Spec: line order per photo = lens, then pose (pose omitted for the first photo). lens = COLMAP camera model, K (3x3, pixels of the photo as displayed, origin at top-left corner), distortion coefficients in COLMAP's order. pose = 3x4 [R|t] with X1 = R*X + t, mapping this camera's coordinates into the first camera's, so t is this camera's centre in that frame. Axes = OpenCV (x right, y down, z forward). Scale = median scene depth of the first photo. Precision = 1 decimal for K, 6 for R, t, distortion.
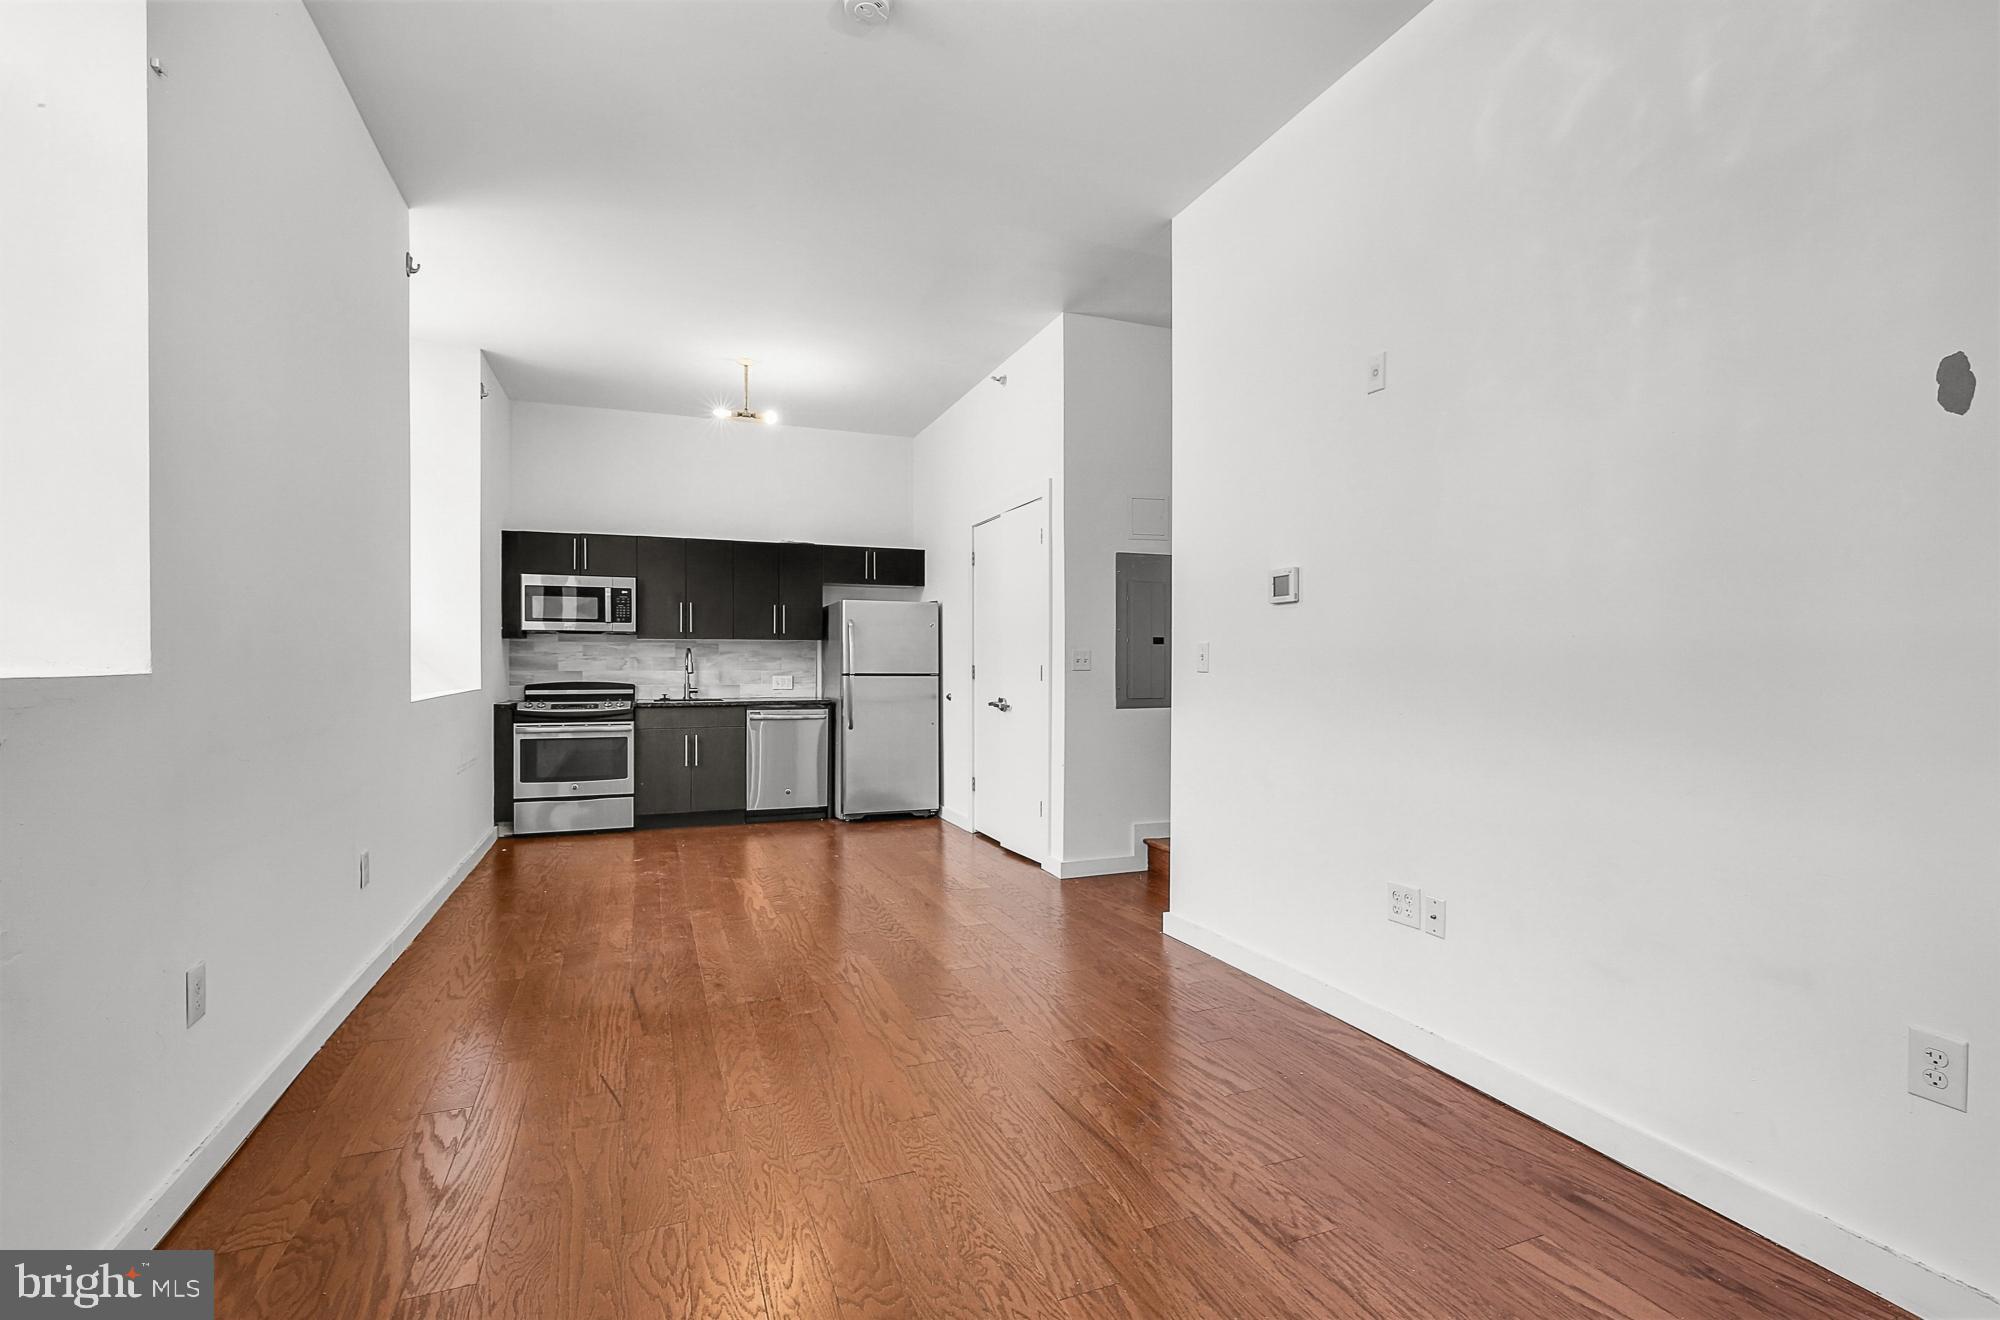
lens RADIAL K [[909.9, 0, 1001.3], [0, 909.9, 669.6], [0, 0, 1]] dist [-0.001475, 0.000663]
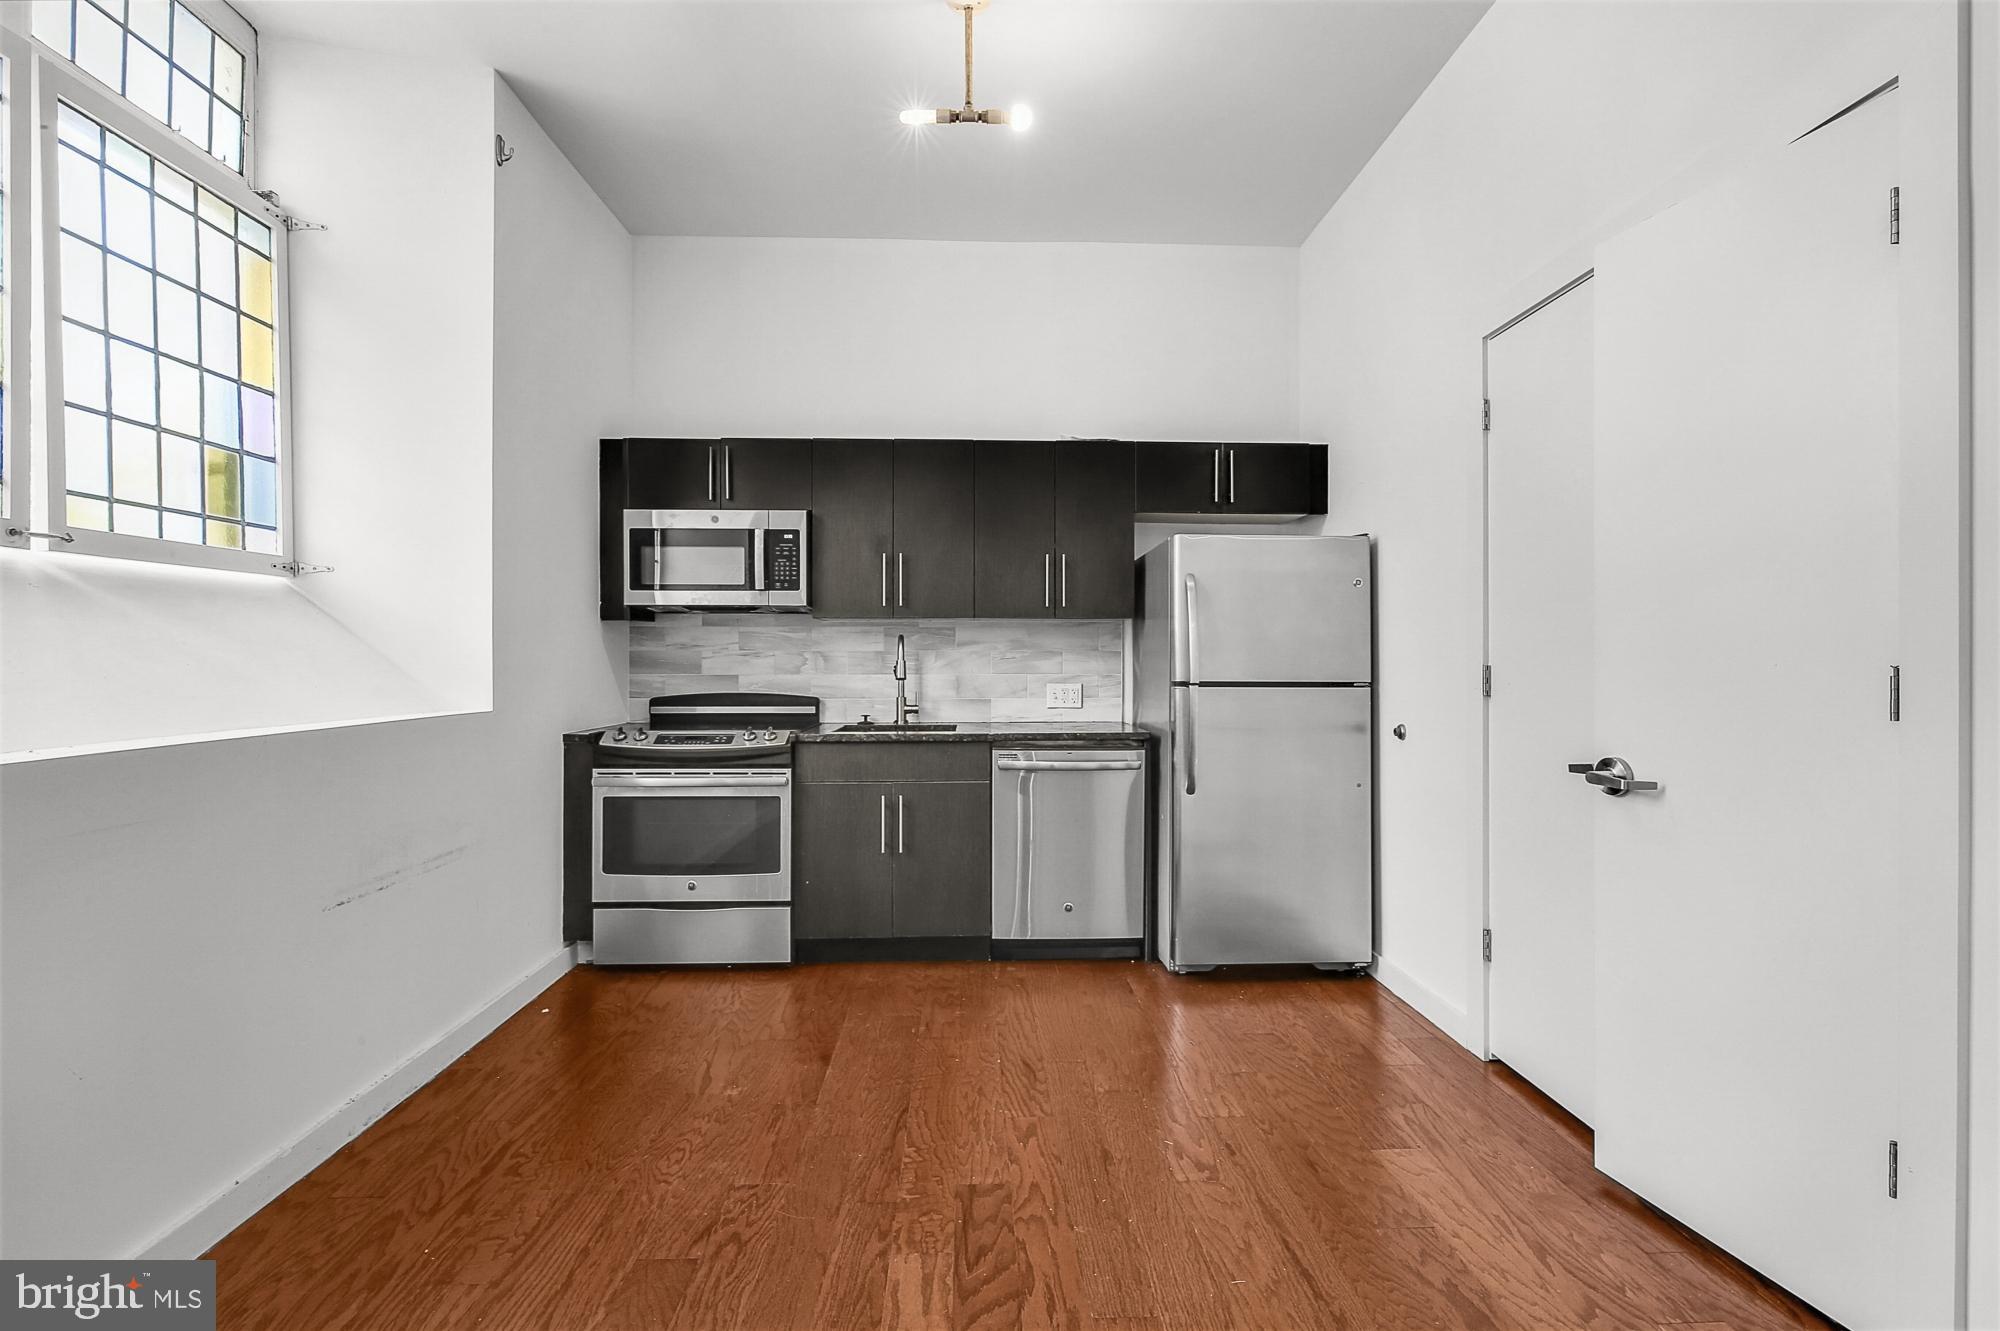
lens RADIAL K [[913.4, 0, 1005.9], [0, 913.4, 660.1], [0, 0, 1]] dist [-0.002149, -0.000063]
pose [[0.945034, -0.001874, -0.326967, -0.102089], [-0.000976, 0.999963, -0.008553, -0.003438], [0.326971, 0.008401, 0.944997, 0.518150]]
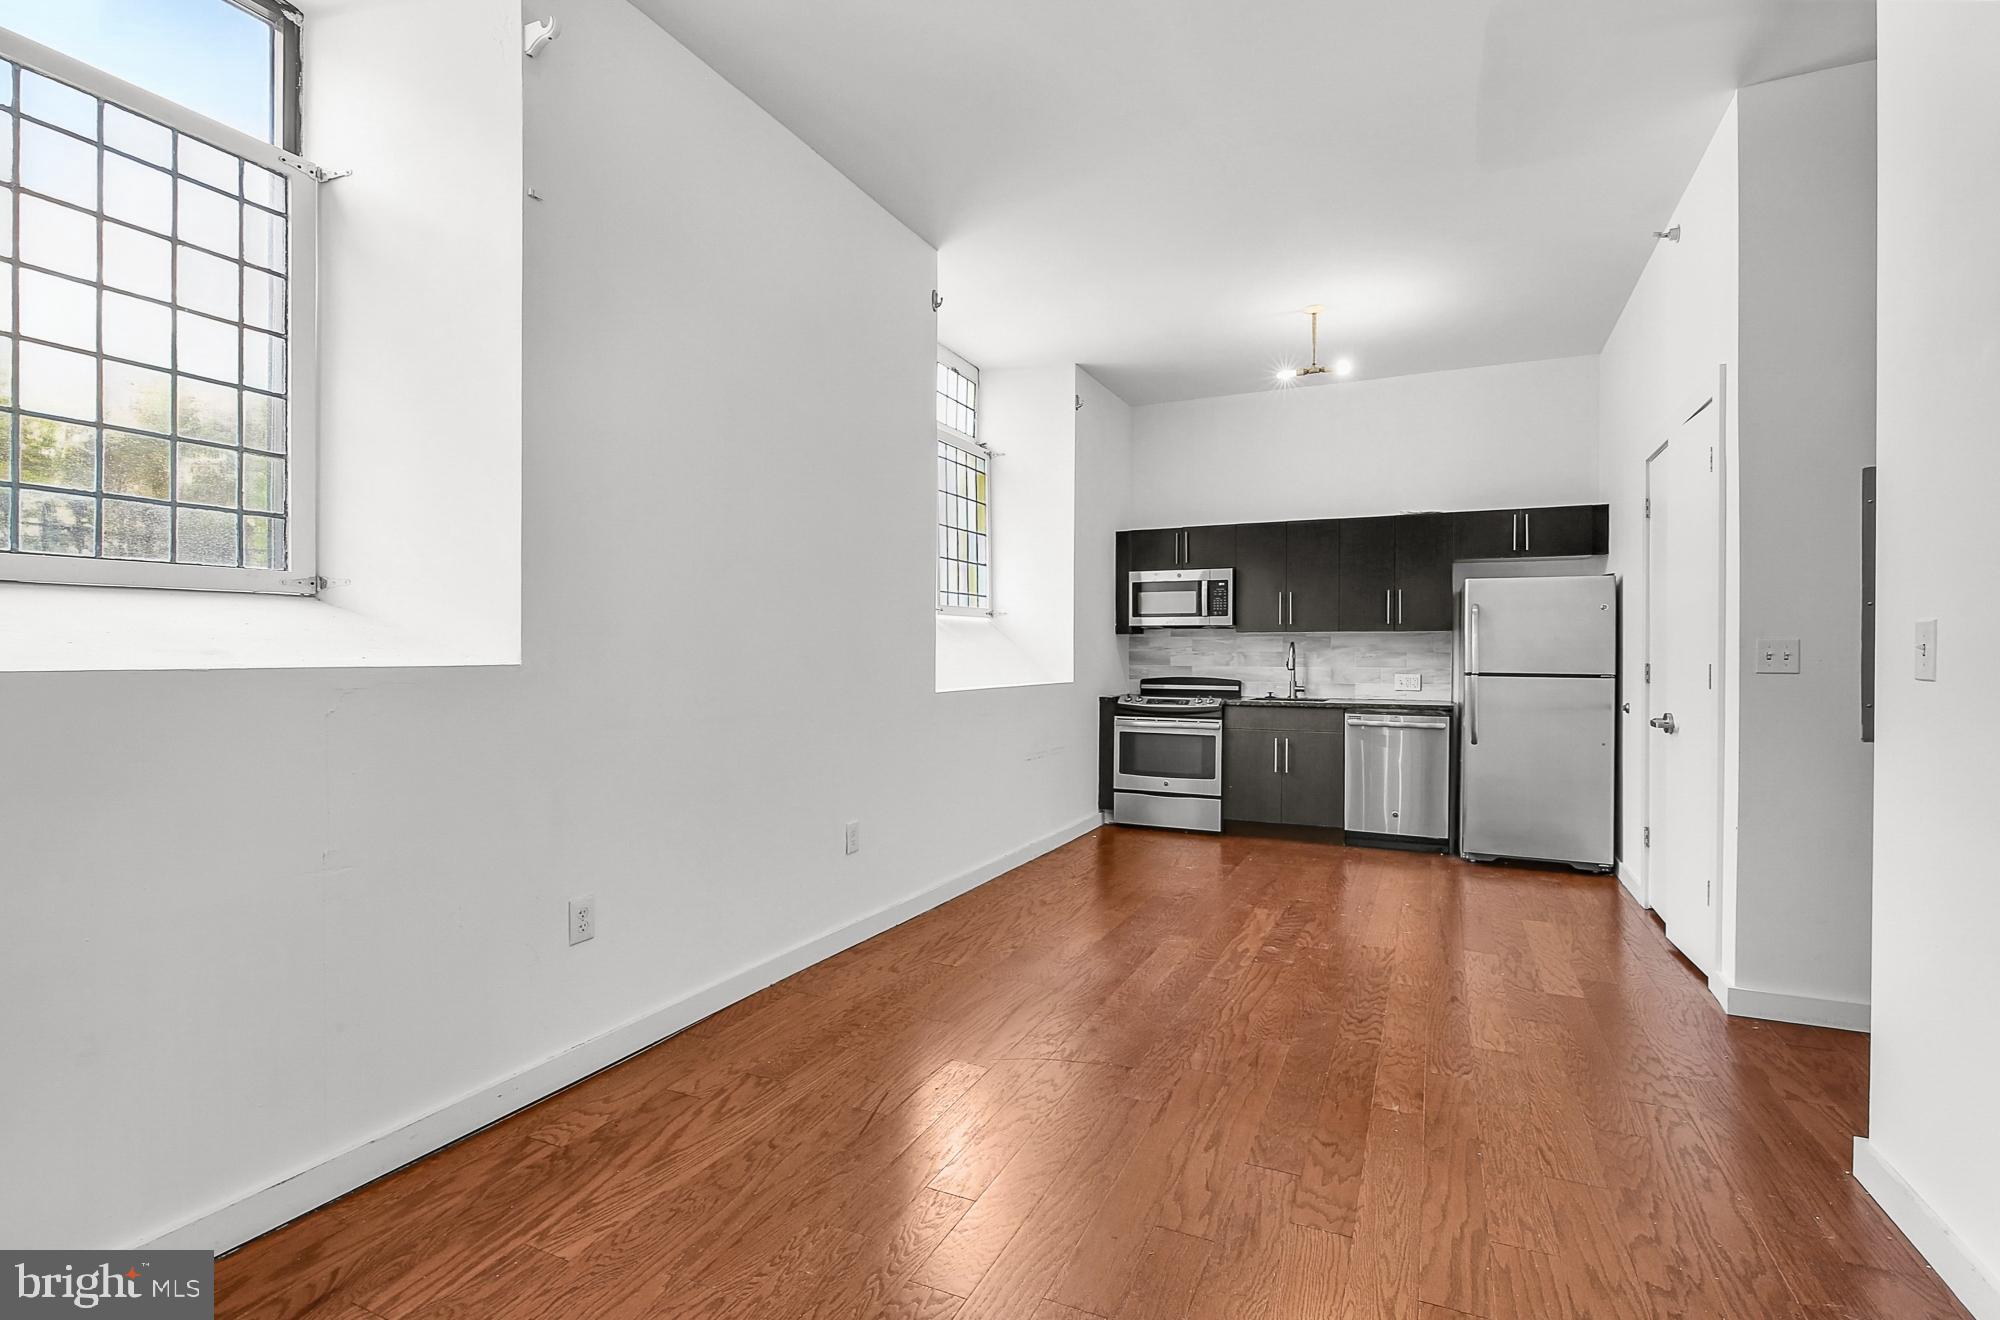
lens RADIAL K [[928.6, 0, 1006.8], [0, 928.6, 654.6], [0, 0, 1]] dist [-0.001077, -0.000280]
pose [[0.689702, 0.001295, -0.724092, 0.140199], [-0.009413, 0.999930, -0.007177, -0.001929], [0.724032, 0.011766, 0.689666, 0.167889]]
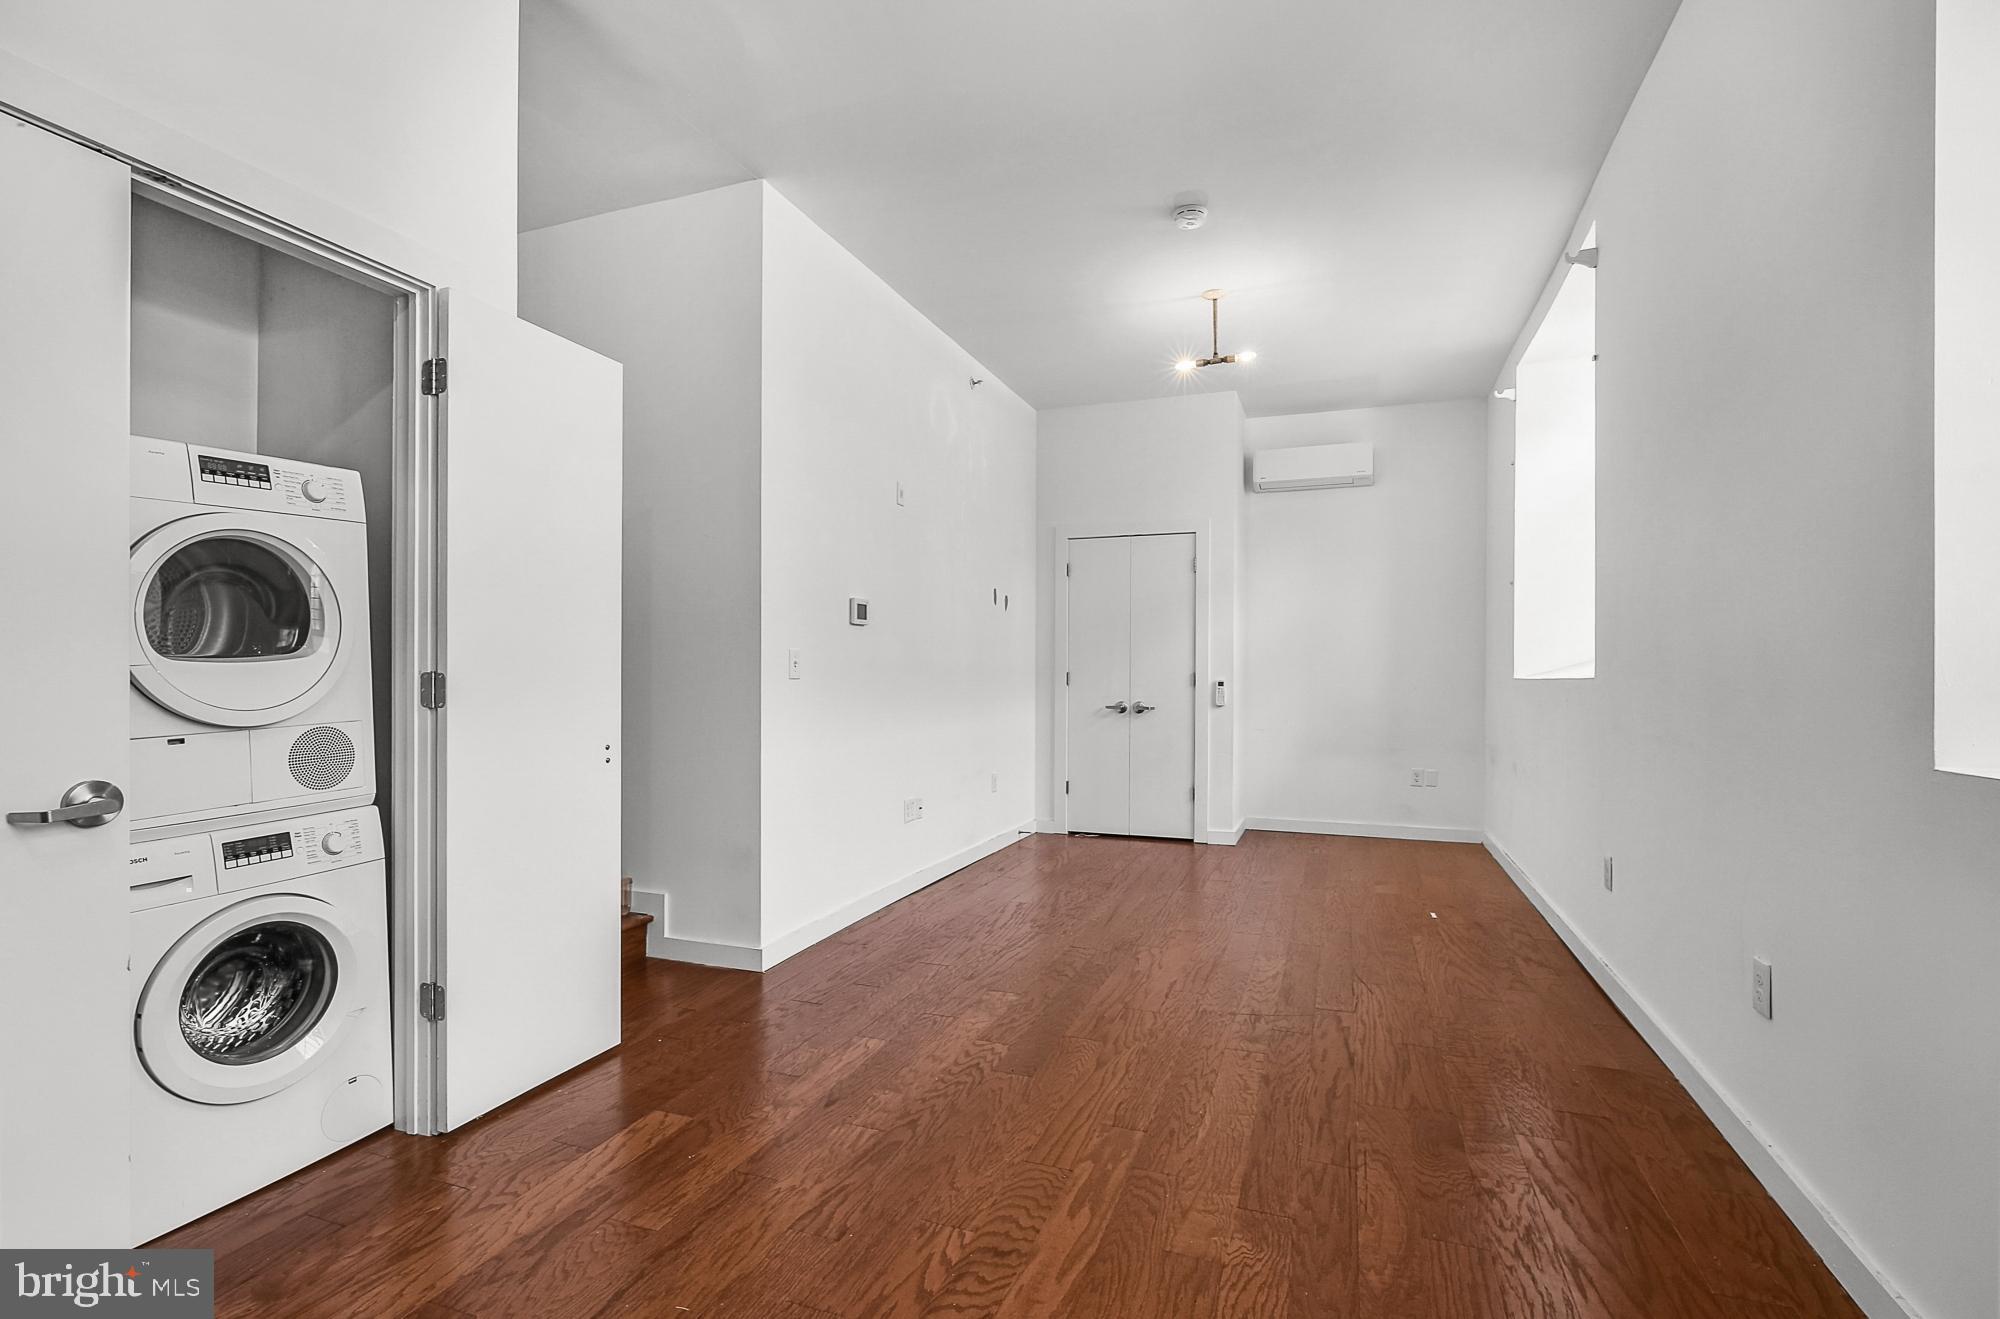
lens RADIAL K [[919.9, 0, 1007.6], [0, 919.9, 687.7], [0, 0, 1]] dist [-0.000974, 0.000253]
pose [[-0.746510, -0.011748, 0.665270, -0.368612], [0.001776, 0.999805, 0.019648, -0.004301], [-0.665372, 0.015849, -0.746344, 0.929477]]
